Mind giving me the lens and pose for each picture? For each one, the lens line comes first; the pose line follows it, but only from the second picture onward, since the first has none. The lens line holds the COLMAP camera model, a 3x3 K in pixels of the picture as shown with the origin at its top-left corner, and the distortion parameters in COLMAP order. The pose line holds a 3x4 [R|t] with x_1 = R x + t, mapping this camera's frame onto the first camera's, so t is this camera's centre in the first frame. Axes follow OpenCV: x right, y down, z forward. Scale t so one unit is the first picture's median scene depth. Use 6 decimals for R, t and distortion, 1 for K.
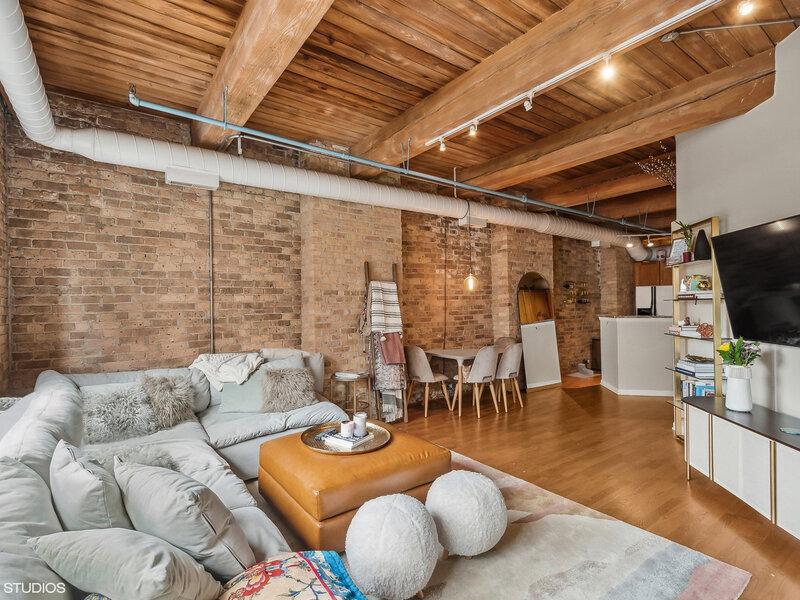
lens RADIAL K [[394.8, 0, 400.0], [0, 394.8, 300.0], [0, 0, 1]] dist [0.015436, -0.008018]
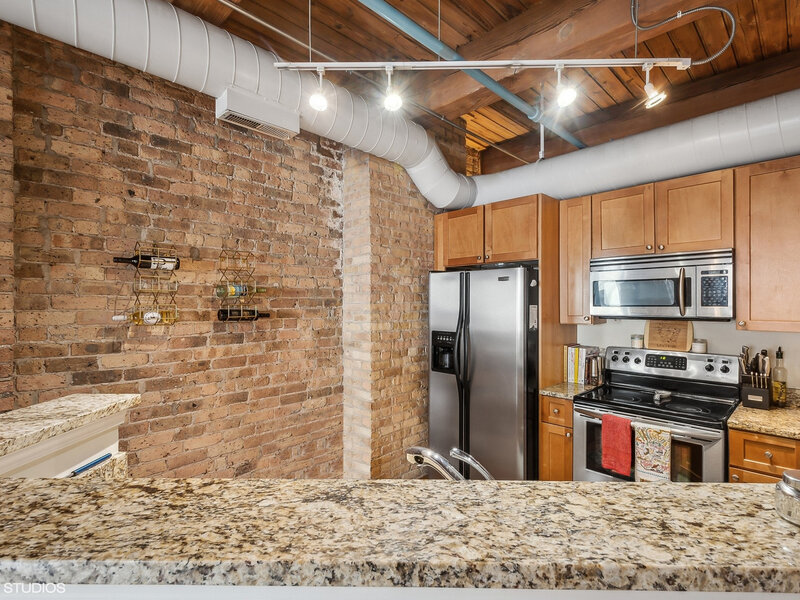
lens RADIAL K [[394.8, 0, 400.0], [0, 394.8, 300.0], [0, 0, 1]] dist [0.015436, -0.008018]
pose [[0.988344, 0.013542, 0.151633, 0.517043], [-0.014684, 0.999872, 0.006418, -0.011239], [-0.151527, -0.008569, 0.988416, 0.642303]]
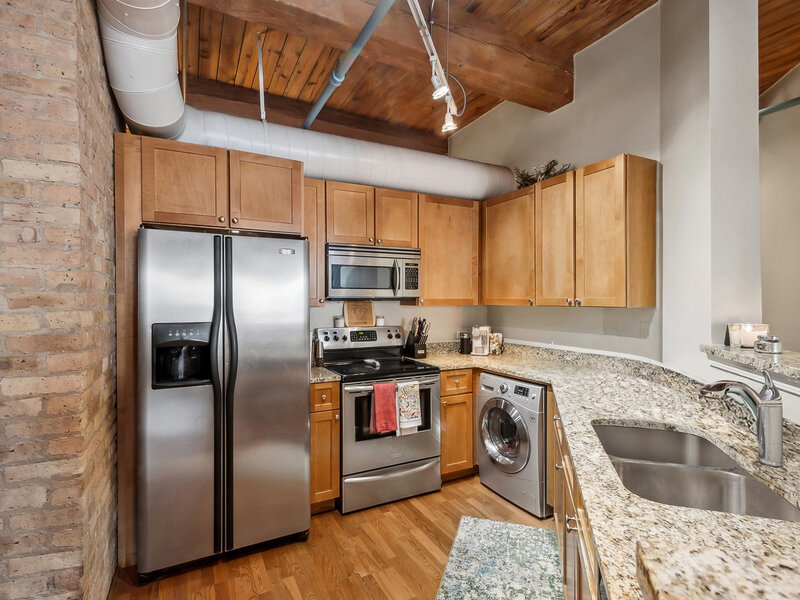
lens RADIAL K [[394.8, 0, 400.0], [0, 394.8, 300.0], [0, 0, 1]] dist [0.015436, -0.008018]
pose [[0.141312, 0.016059, 0.989835, 0.396445], [-0.013686, 0.999805, -0.014267, 0.007787], [-0.989870, -0.011531, 0.141504, 0.840896]]
